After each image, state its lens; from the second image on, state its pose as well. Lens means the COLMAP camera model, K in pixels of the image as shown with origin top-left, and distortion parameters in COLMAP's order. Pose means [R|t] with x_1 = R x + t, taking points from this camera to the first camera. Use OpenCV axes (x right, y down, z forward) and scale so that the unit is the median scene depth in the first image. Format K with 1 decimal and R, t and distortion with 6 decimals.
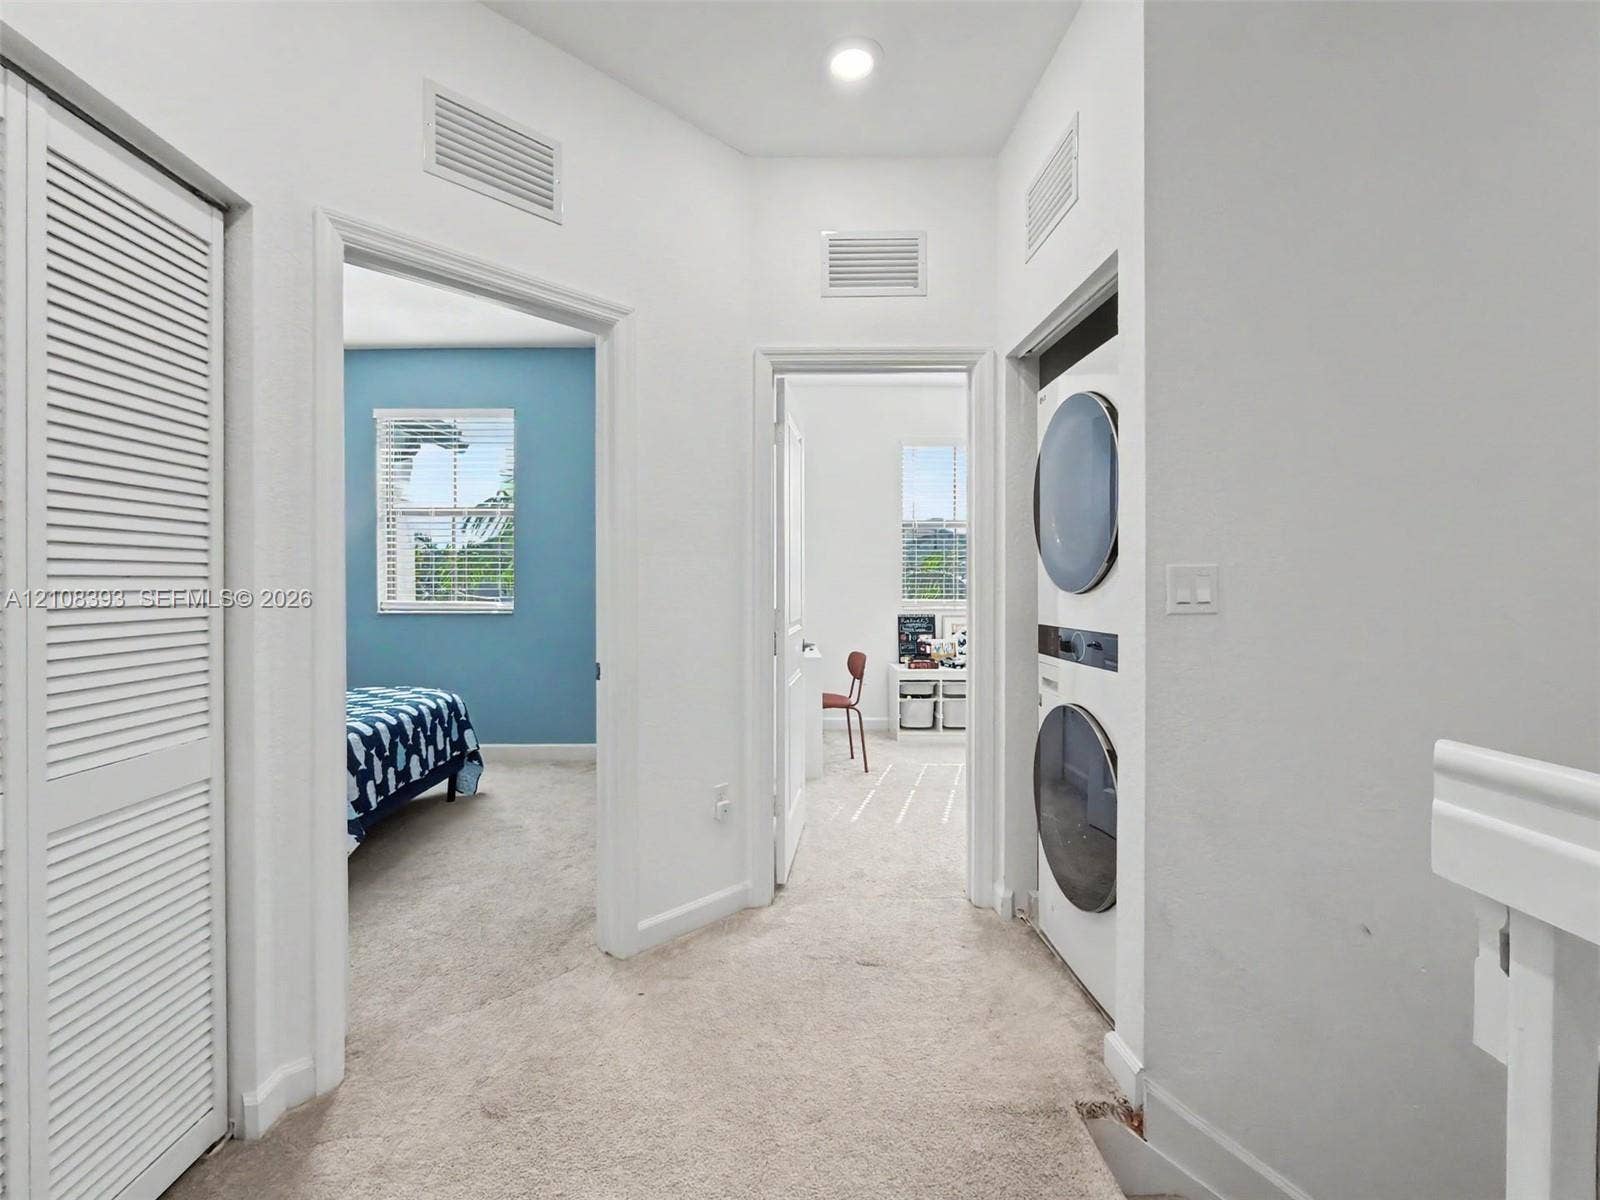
lens RADIAL K [[678.0, 0, 794.3], [0, 678.0, 589.8], [0, 0, 1]] dist [-0.001770, -0.000250]
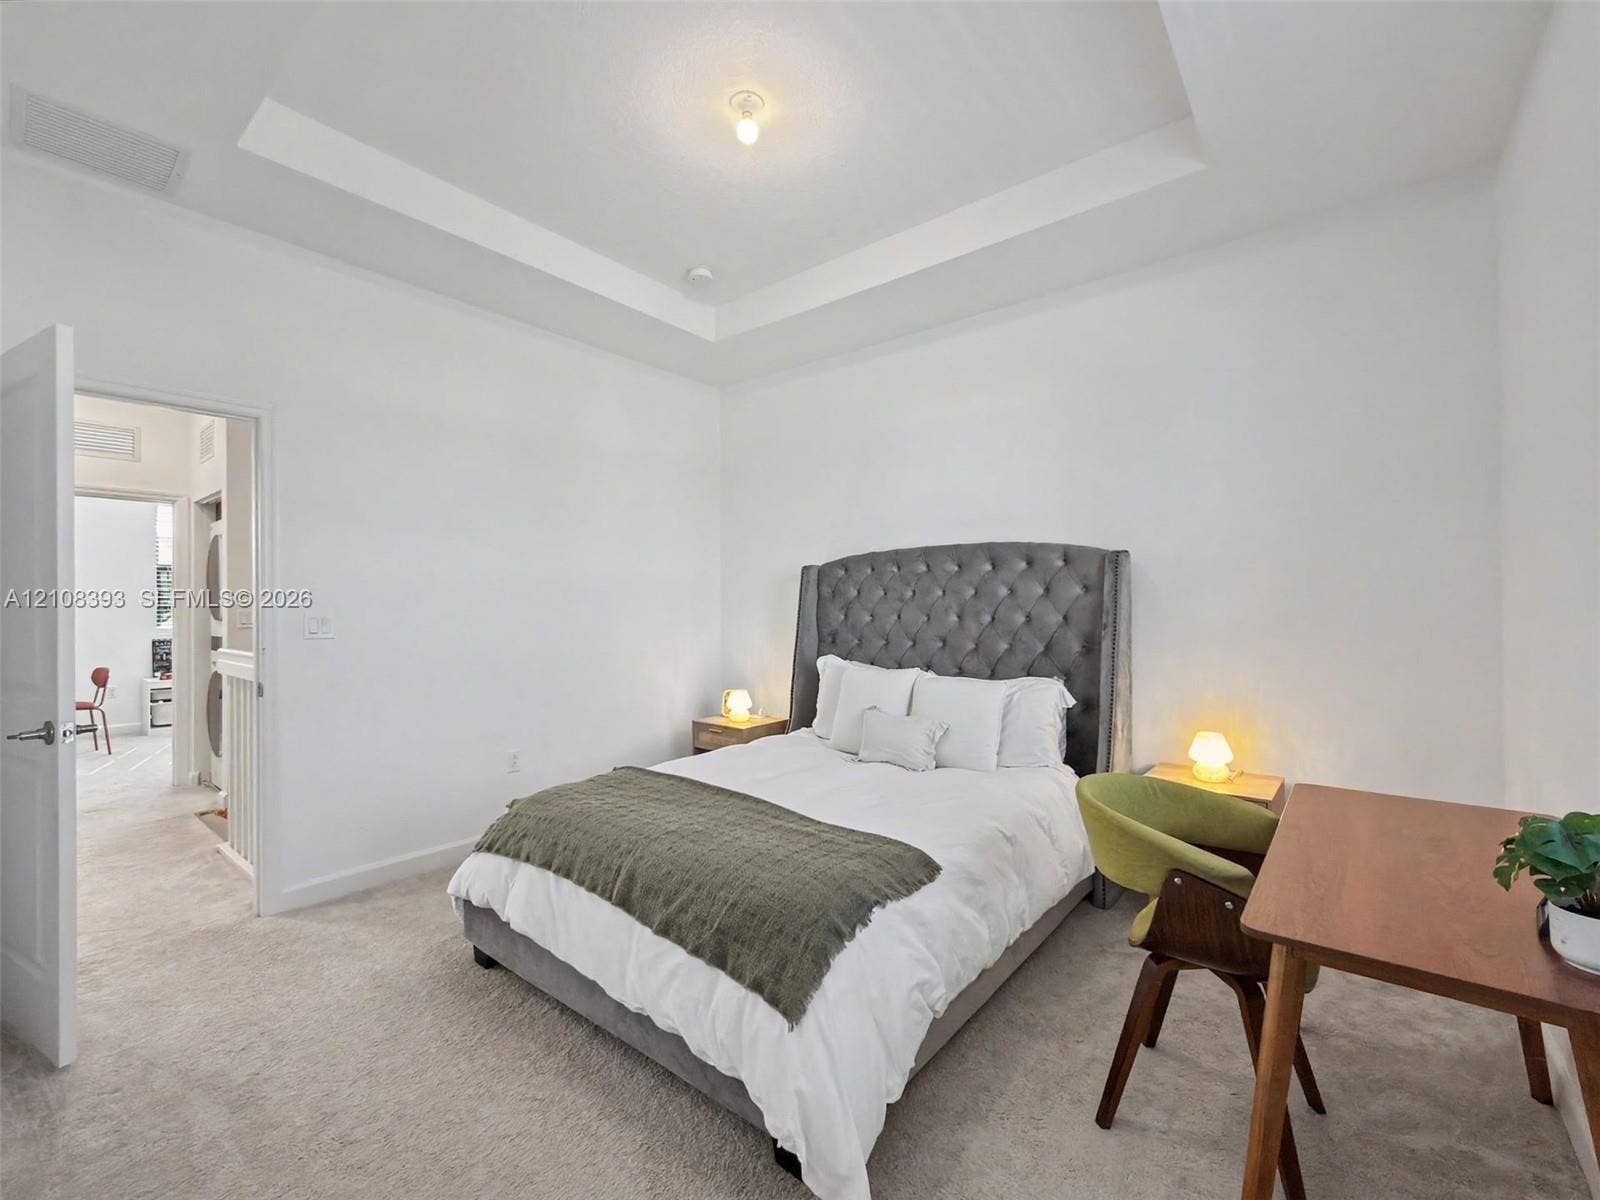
lens RADIAL K [[678.0, 0, 793.4], [0, 678.0, 608.1], [0, 0, 1]] dist [-0.001770, -0.000250]
pose [[0.656564, 0.002810, 0.754265, -0.015038], [0.007549, 0.999918, -0.010297, 0.000400], [-0.754232, 0.012454, 0.656489, -0.790960]]
